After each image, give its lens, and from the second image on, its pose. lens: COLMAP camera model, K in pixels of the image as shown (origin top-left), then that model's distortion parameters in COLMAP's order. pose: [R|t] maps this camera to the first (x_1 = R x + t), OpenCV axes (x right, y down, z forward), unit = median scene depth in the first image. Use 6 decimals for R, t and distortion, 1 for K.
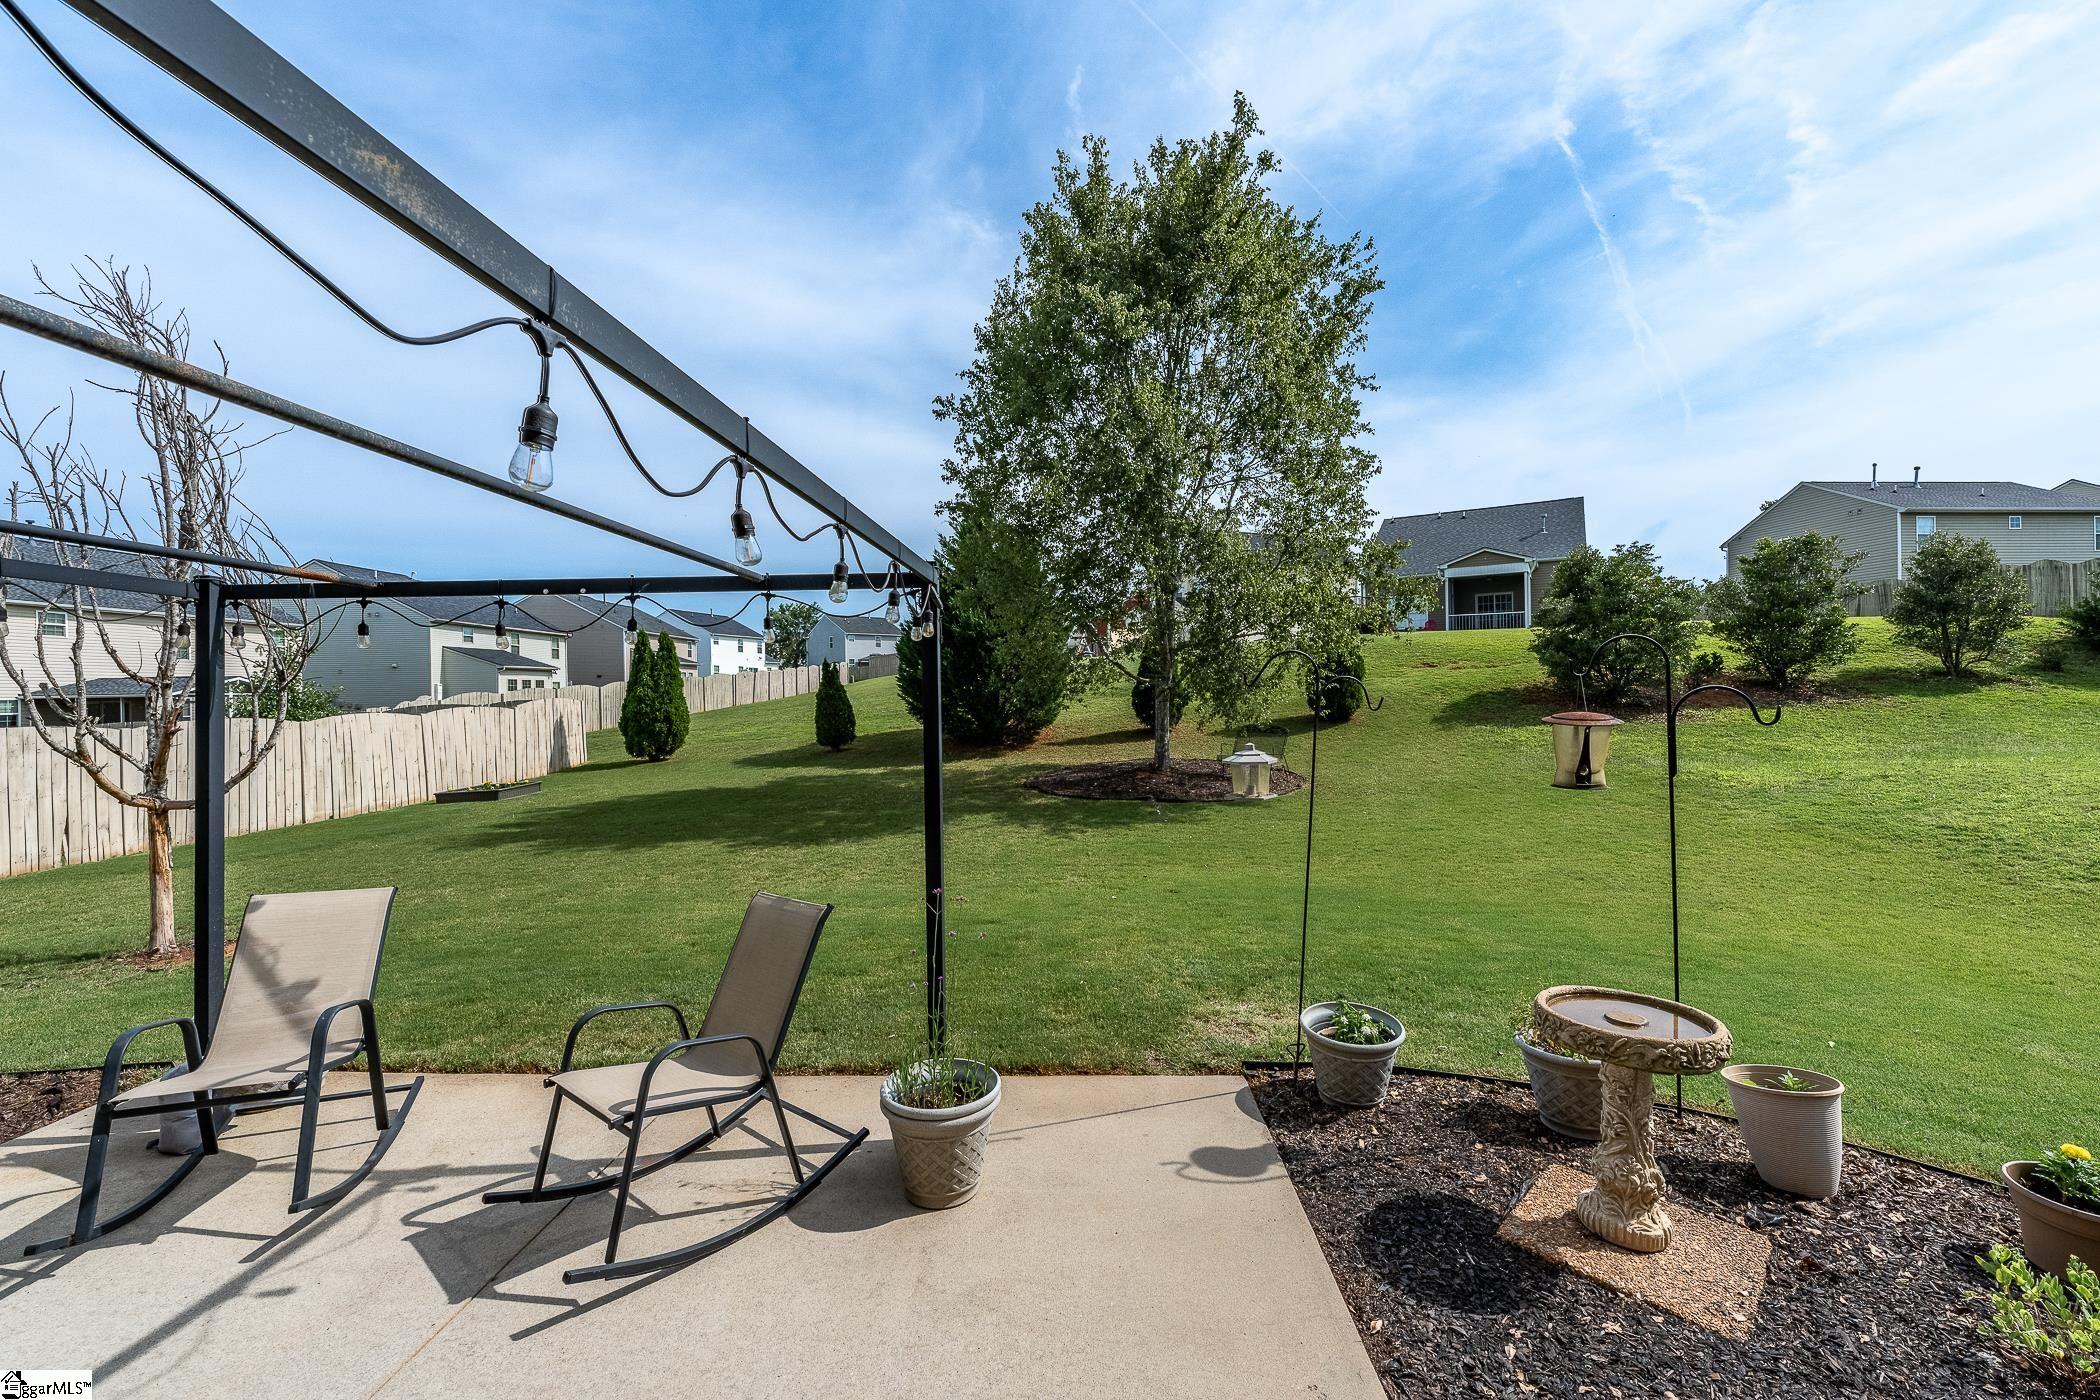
lens RADIAL K [[839.2, 0, 1054.5], [0, 839.2, 701.2], [0, 0, 1]] dist [-0.000291, 0.000109]
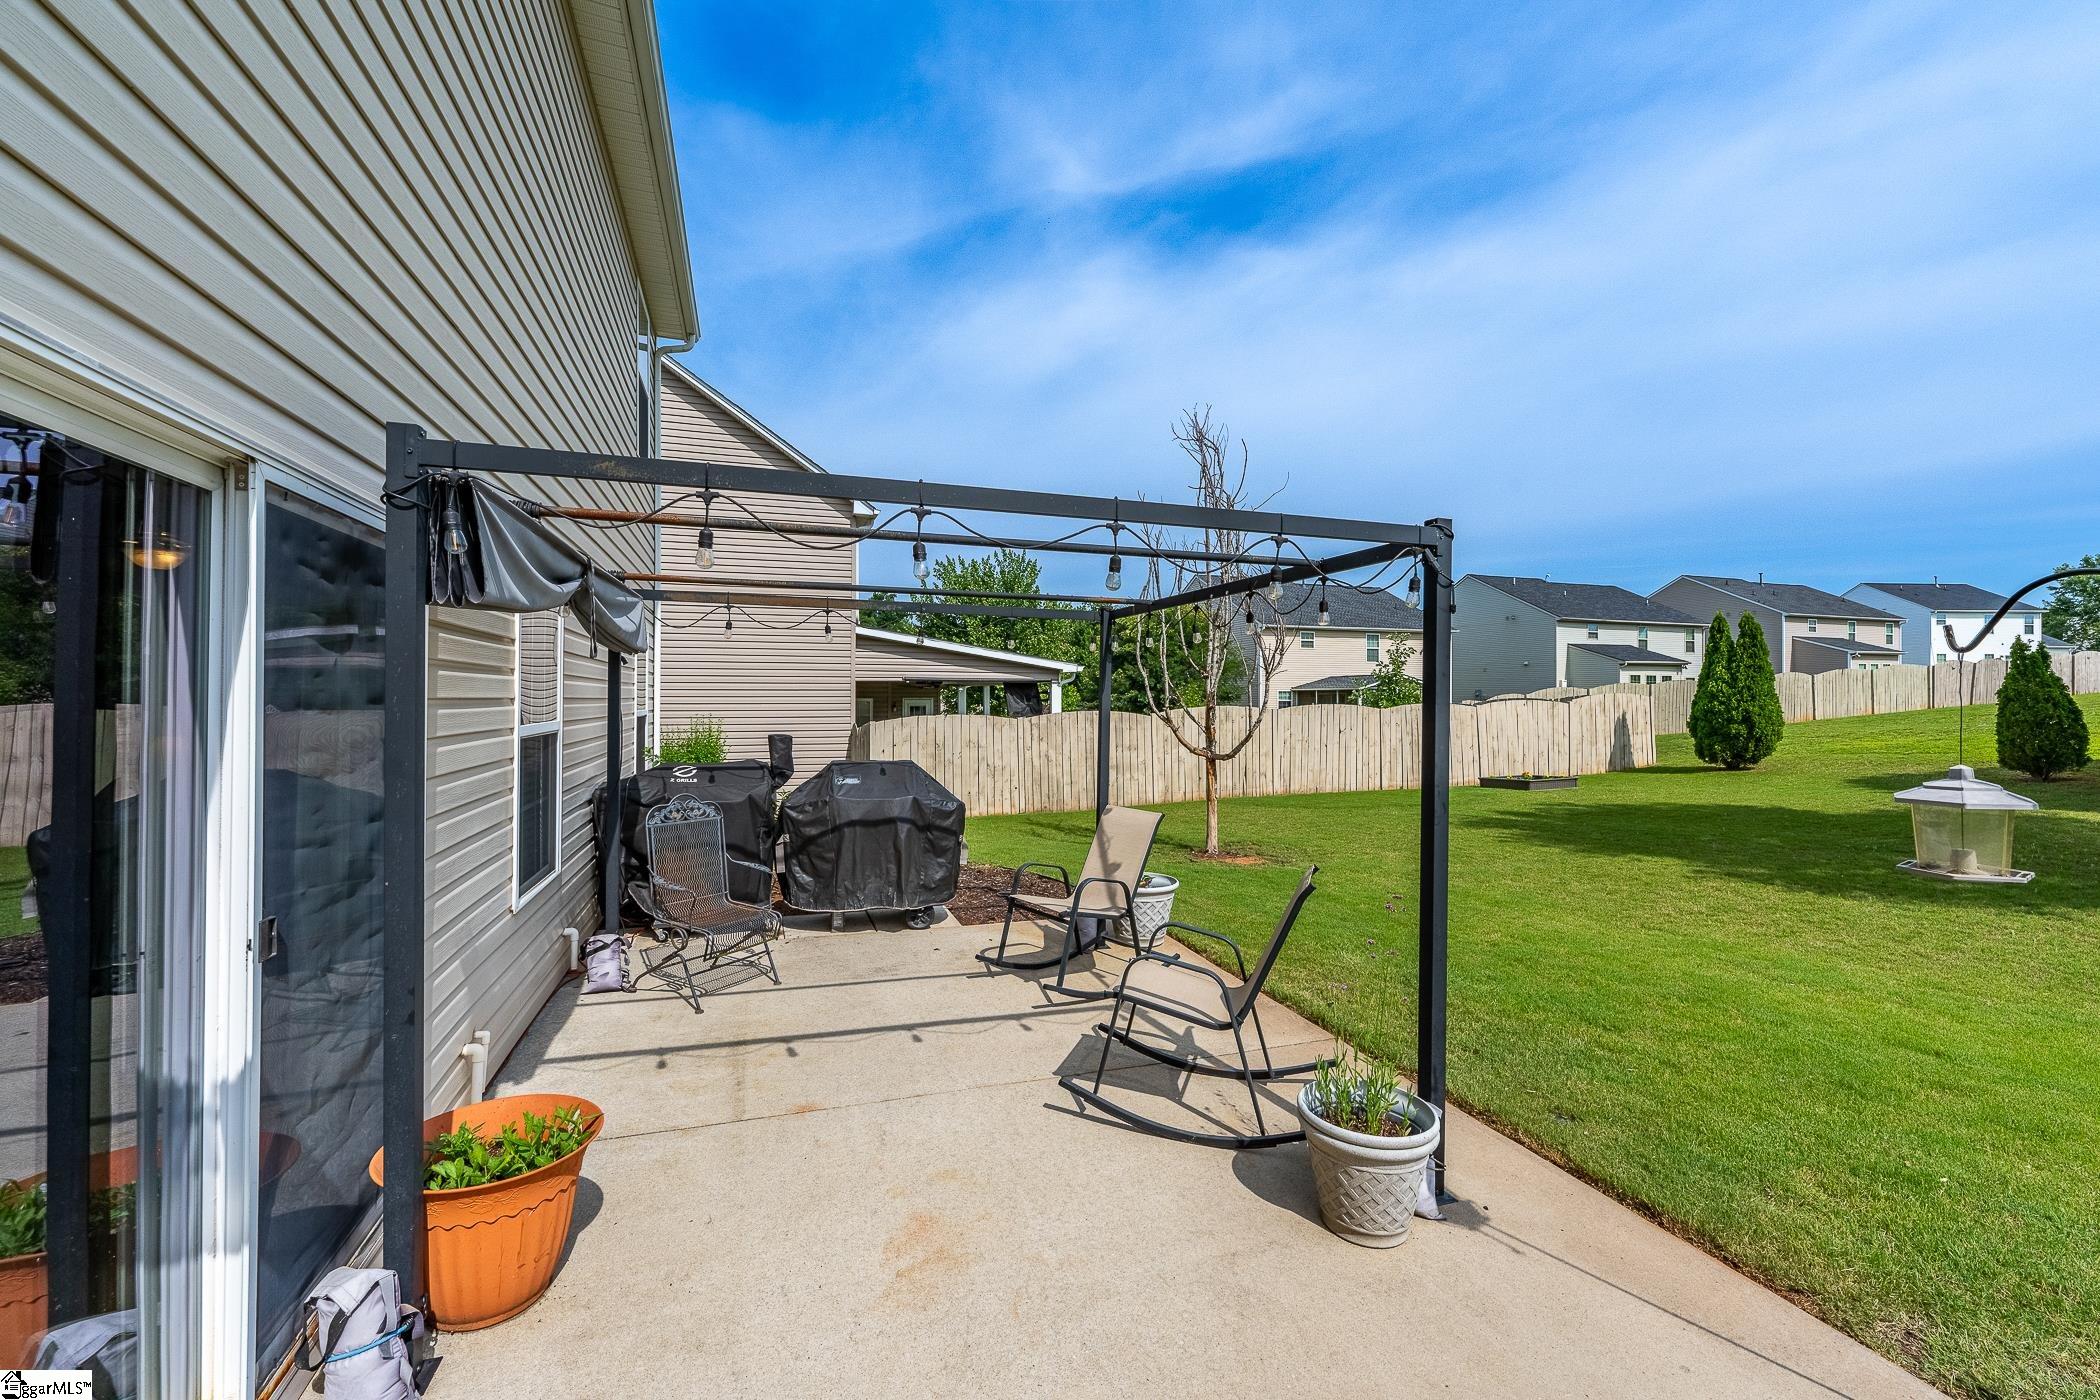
lens RADIAL K [[864.7, 0, 1051.3], [0, 864.7, 692.7], [0, 0, 1]] dist [-0.001413, -0.000275]
pose [[0.352244, 0.010541, -0.935849, 0.095706], [-0.017093, 0.999842, 0.004828, 0.002007], [0.935752, 0.014296, 0.352369, 0.055136]]
